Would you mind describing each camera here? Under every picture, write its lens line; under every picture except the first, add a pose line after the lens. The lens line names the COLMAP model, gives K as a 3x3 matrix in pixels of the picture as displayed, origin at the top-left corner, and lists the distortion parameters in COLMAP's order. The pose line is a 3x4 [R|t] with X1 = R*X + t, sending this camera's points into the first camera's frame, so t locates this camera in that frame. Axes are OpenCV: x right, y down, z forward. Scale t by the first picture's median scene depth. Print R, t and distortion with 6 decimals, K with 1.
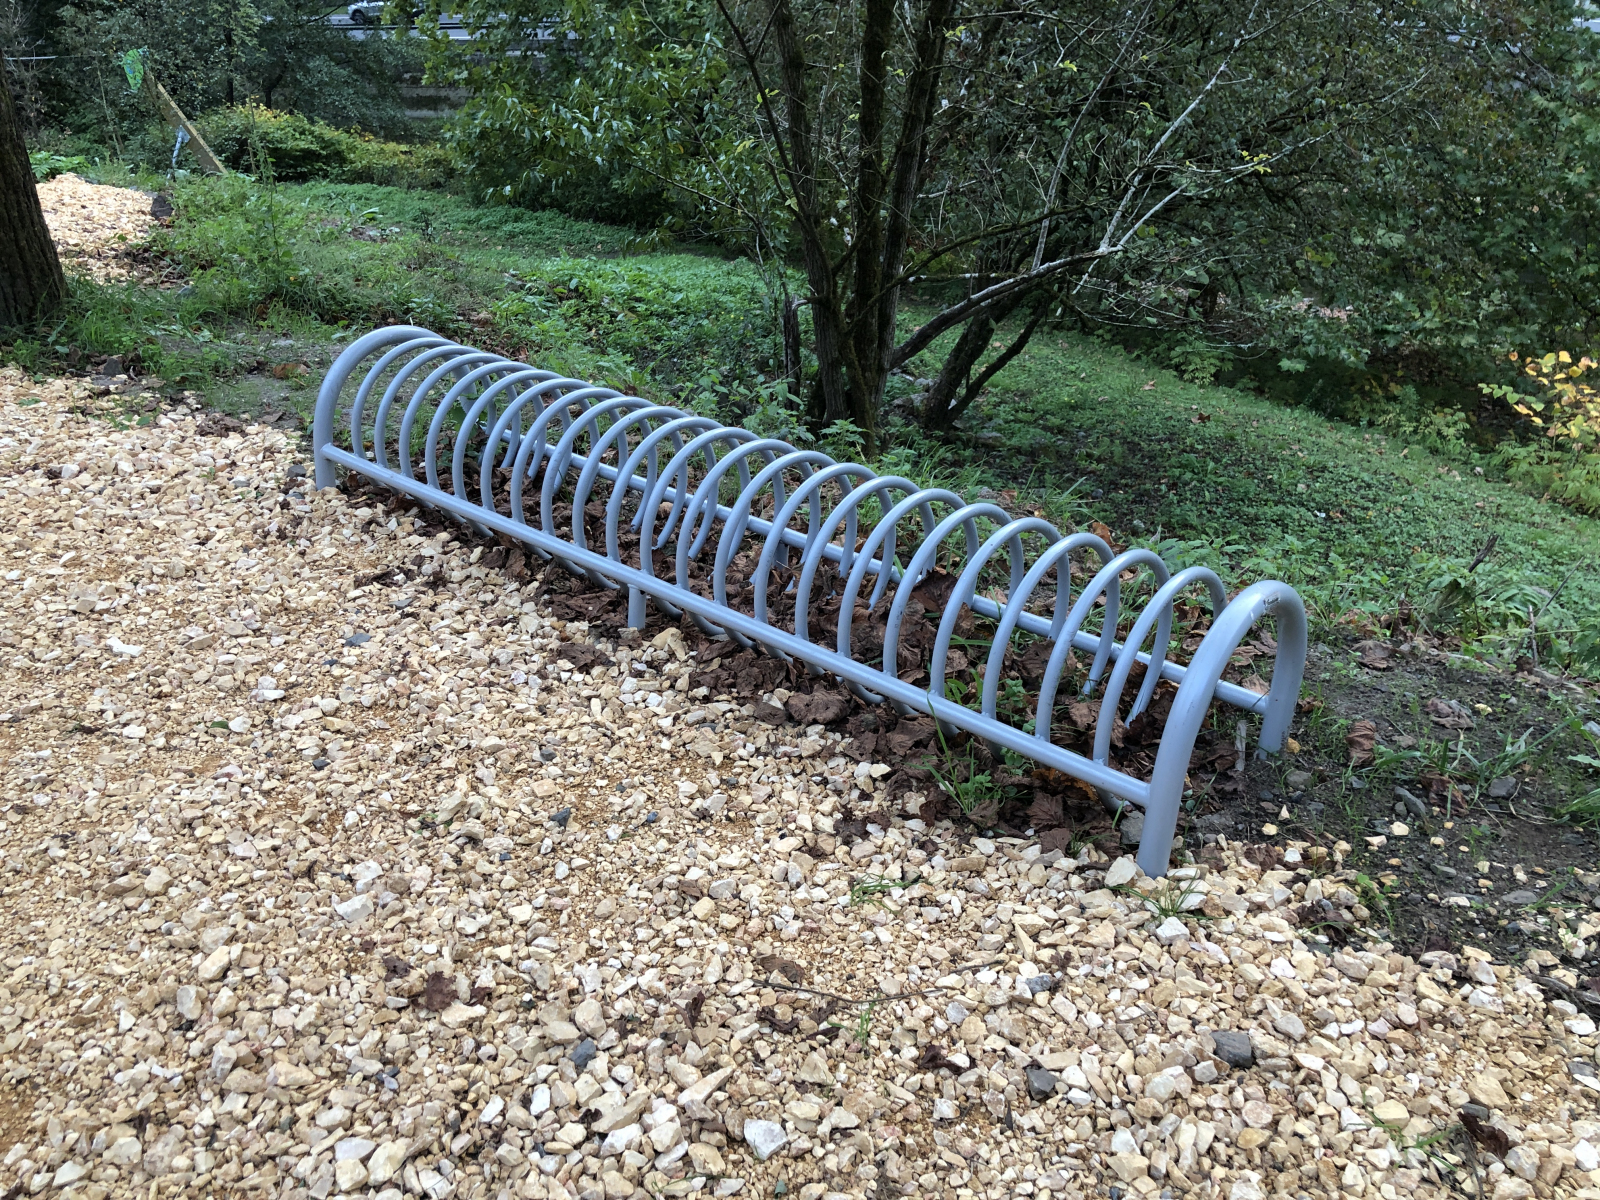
lens RADIAL K [[1307.1, 0, 795.1], [0, 1307.1, 597.9], [0, 0, 1]] dist [0.044449, -0.073689]
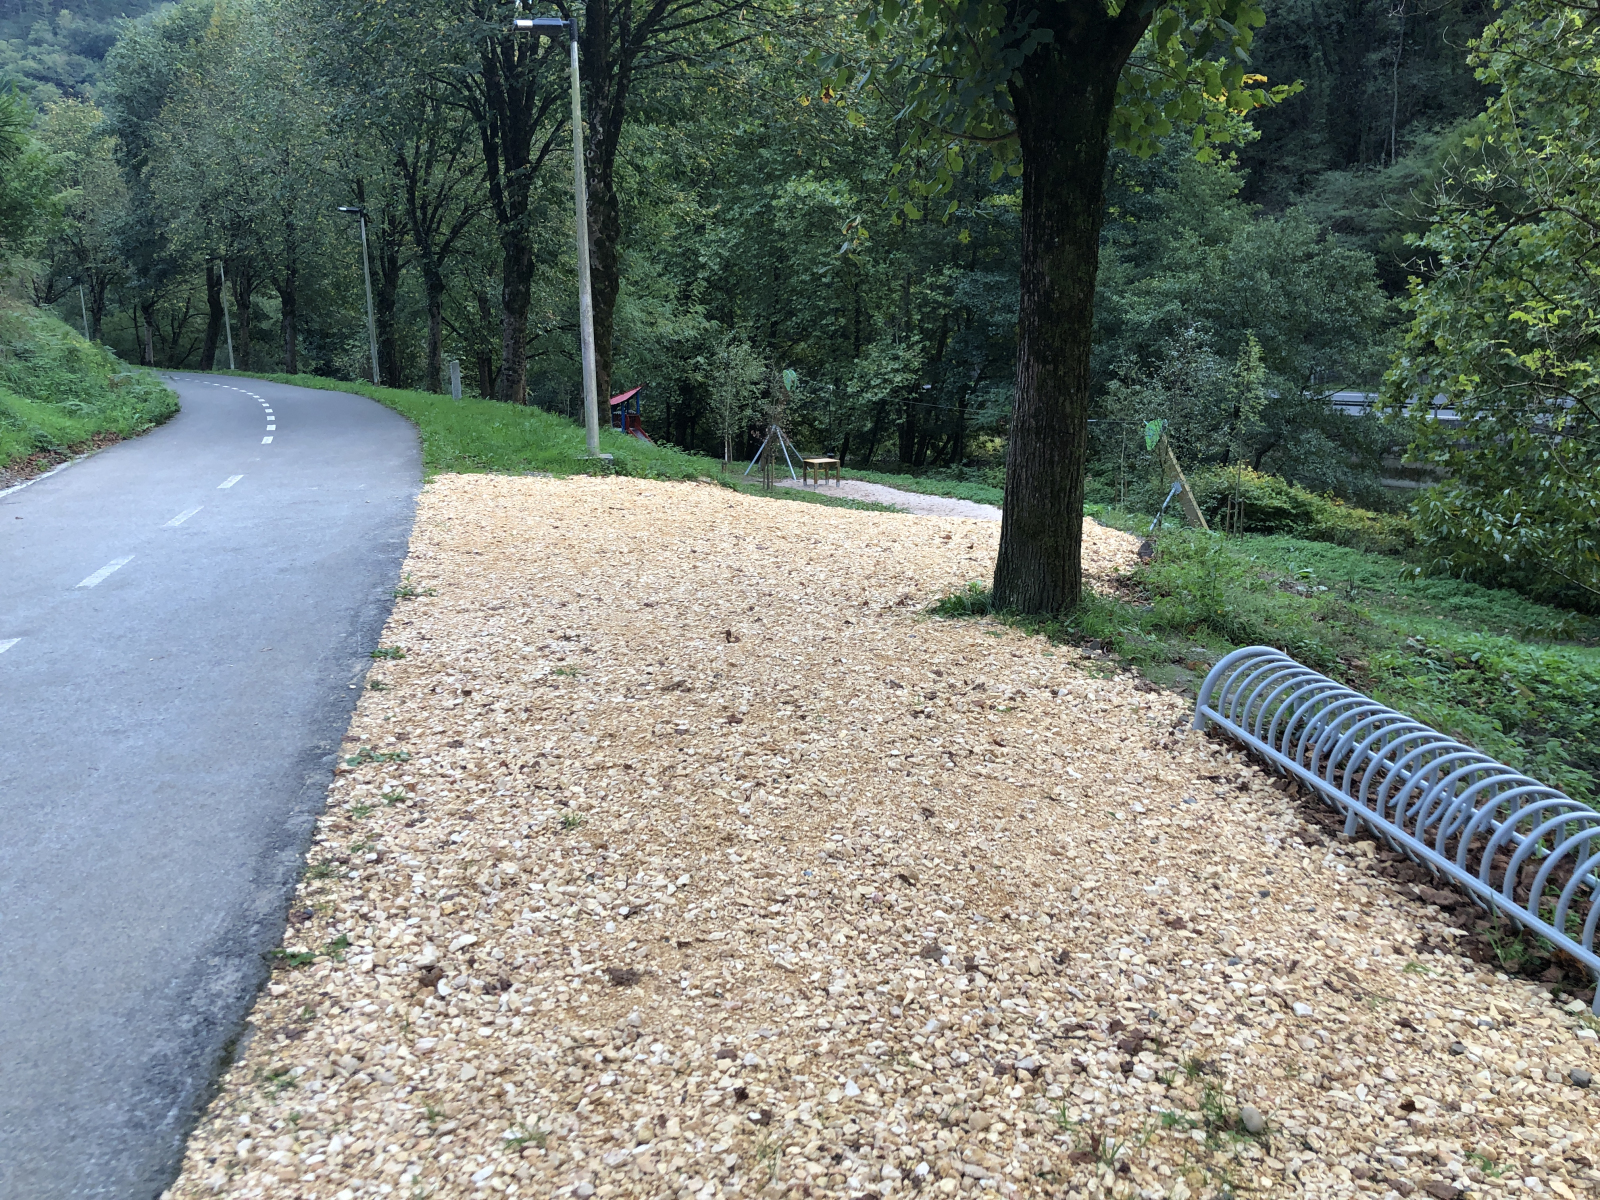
lens RADIAL K [[1307.1, 0, 795.1], [0, 1307.1, 597.9], [0, 0, 1]] dist [0.044449, -0.073689]
pose [[0.763524, 0.146467, -0.628950, 0.285082], [-0.300293, 0.942761, -0.145000, 0.157218], [0.571712, 0.299580, 0.763804, -0.636240]]
